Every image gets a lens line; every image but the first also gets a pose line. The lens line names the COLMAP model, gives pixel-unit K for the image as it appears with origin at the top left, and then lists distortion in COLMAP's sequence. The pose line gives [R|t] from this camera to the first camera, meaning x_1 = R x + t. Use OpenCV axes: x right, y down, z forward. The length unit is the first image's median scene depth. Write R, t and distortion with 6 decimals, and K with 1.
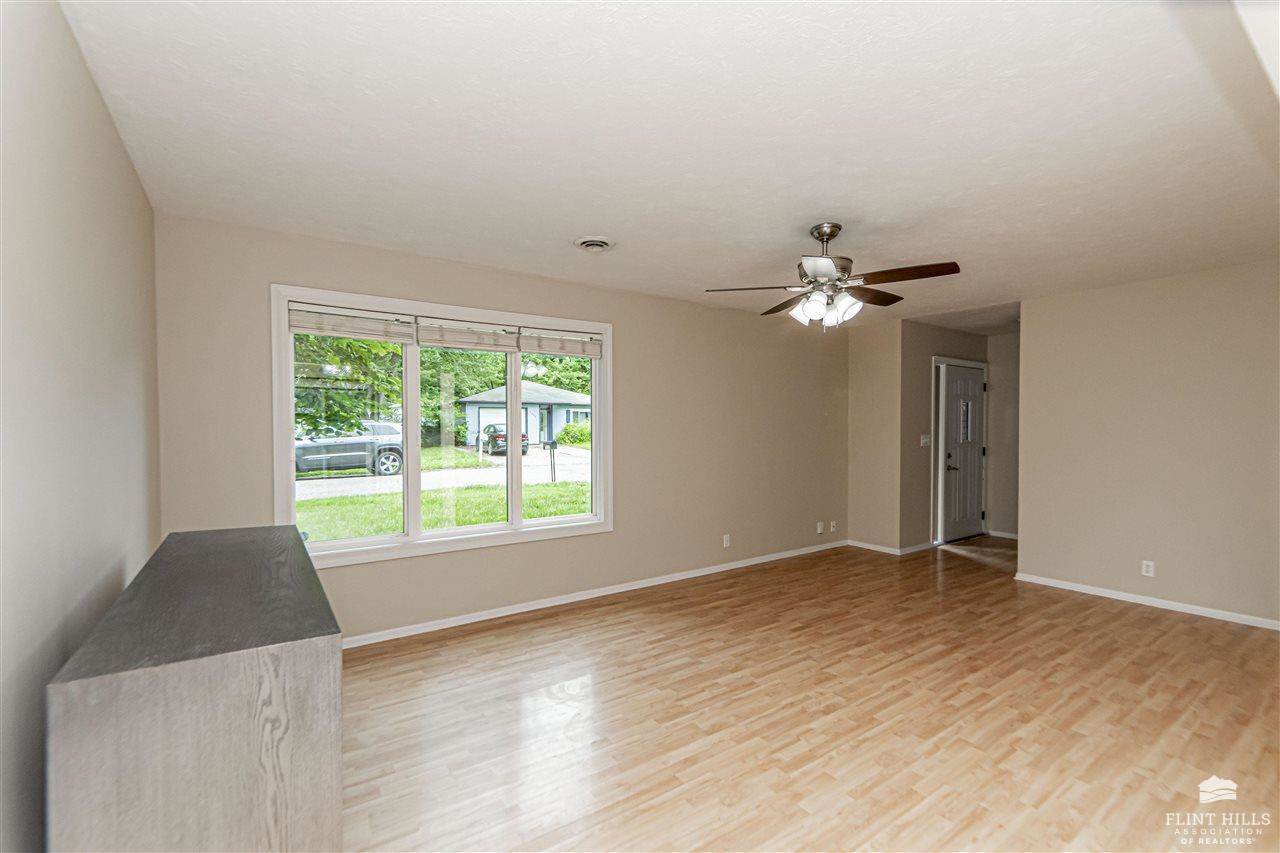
lens RADIAL K [[548.7, 0, 648.3], [0, 548.7, 438.0], [0, 0, 1]] dist [-0.003127, 0.000111]
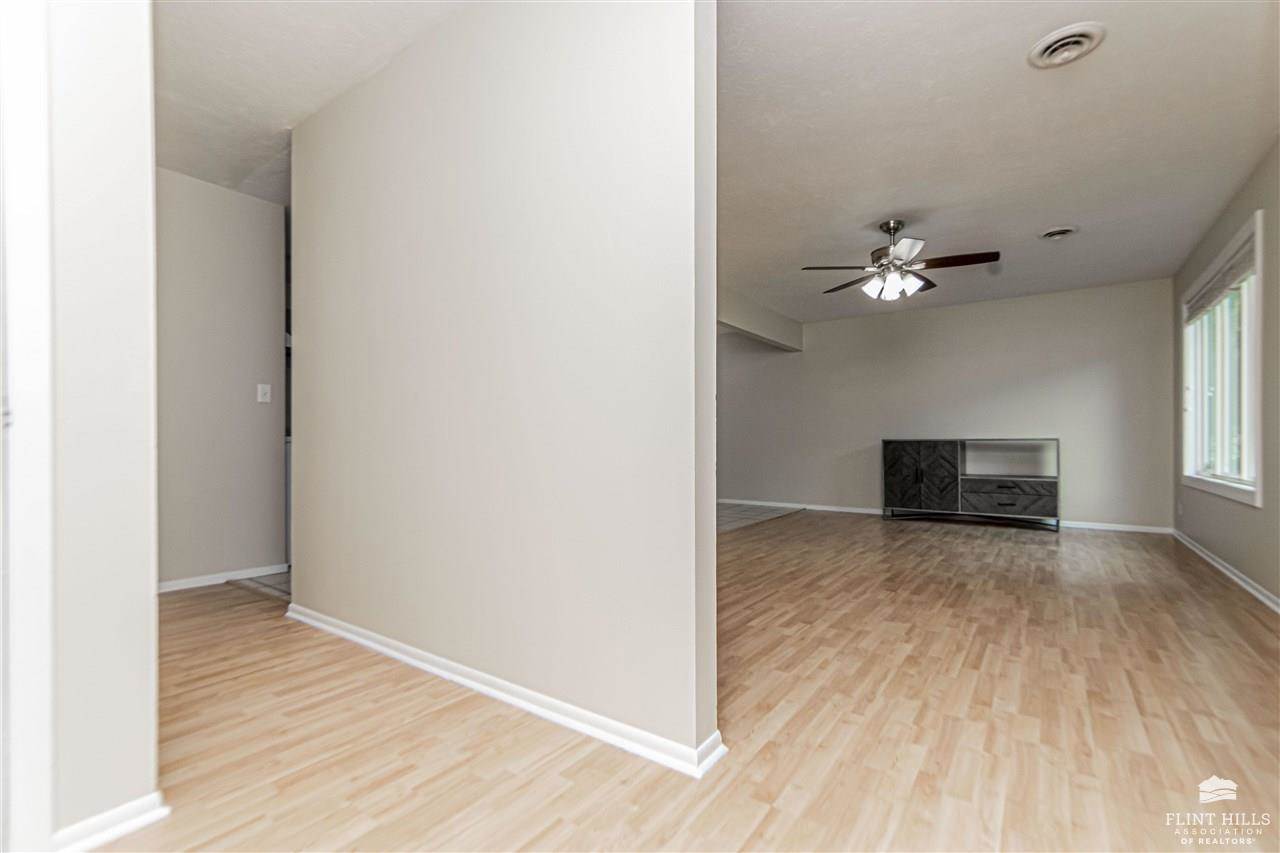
lens RADIAL K [[577.4, 0, 639.2], [0, 577.4, 441.7], [0, 0, 1]] dist [0.001311, 0.000030]
pose [[-0.945063, 0.001991, -0.326881, 1.200738], [-0.003034, 0.999885, 0.014860, 0.102681], [0.326873, 0.015036, -0.944949, 1.889295]]
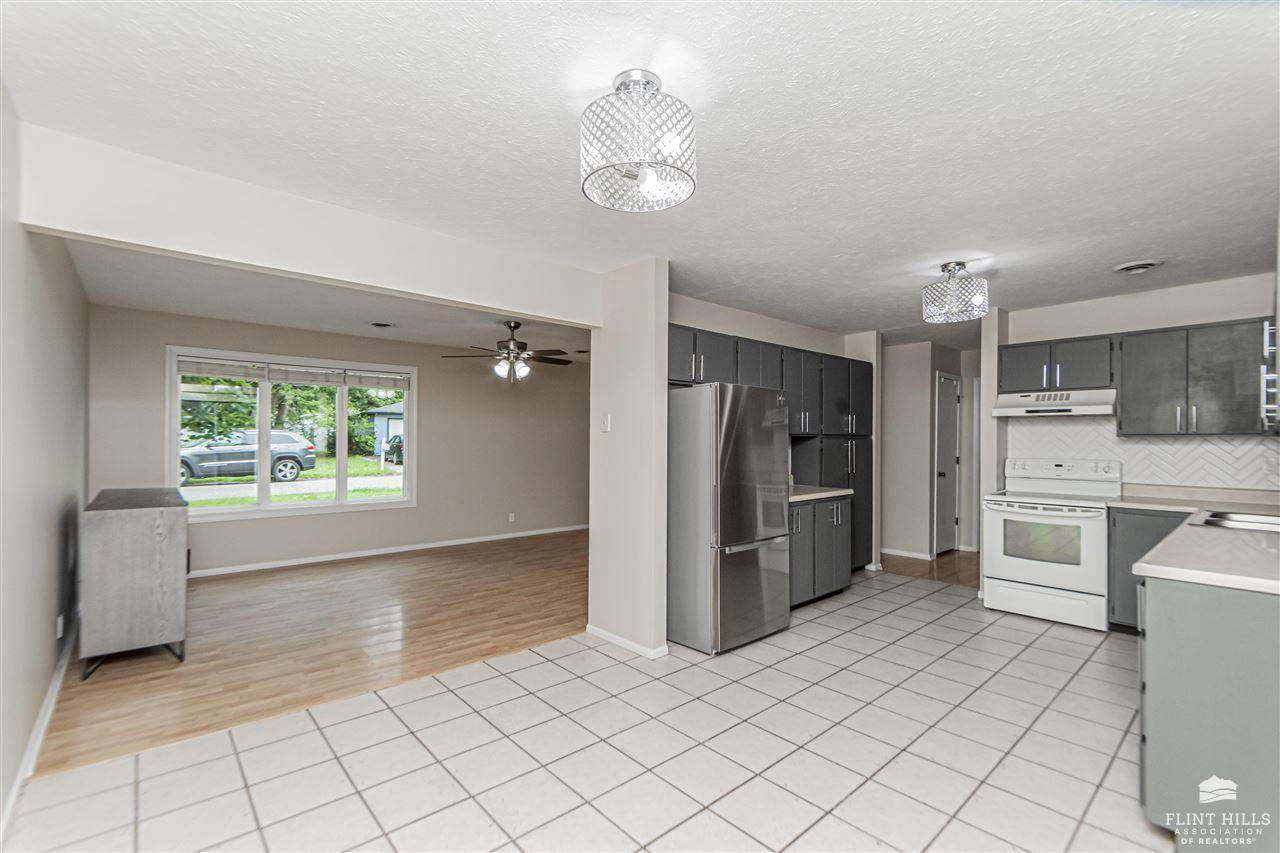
lens RADIAL K [[548.7, 0, 648.3], [0, 548.7, 438.0], [0, 0, 1]] dist [-0.003127, 0.000111]
pose [[0.992958, 0.010751, 0.117977, 0.489550], [-0.007890, 0.999664, -0.024691, 0.021366], [-0.118203, 0.023587, 0.992709, -0.699992]]
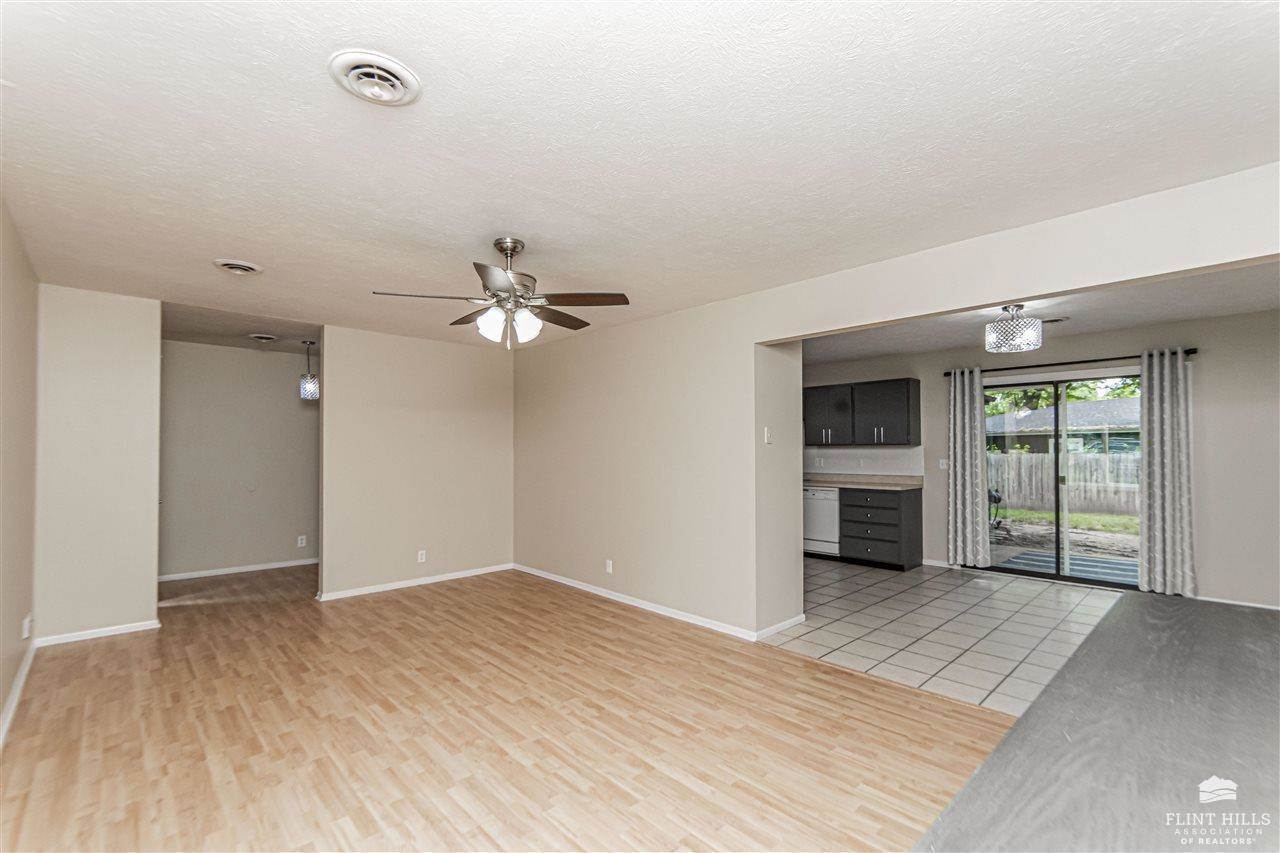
lens RADIAL K [[561.3, 0, 637.7], [0, 561.3, 443.4], [0, 0, 1]] dist [-0.000816, -0.000084]
pose [[-0.134487, 0.016178, 0.990783, -0.607840], [0.021365, 0.999682, -0.013424, -0.003832], [-0.990685, 0.019362, -0.134790, 0.818573]]
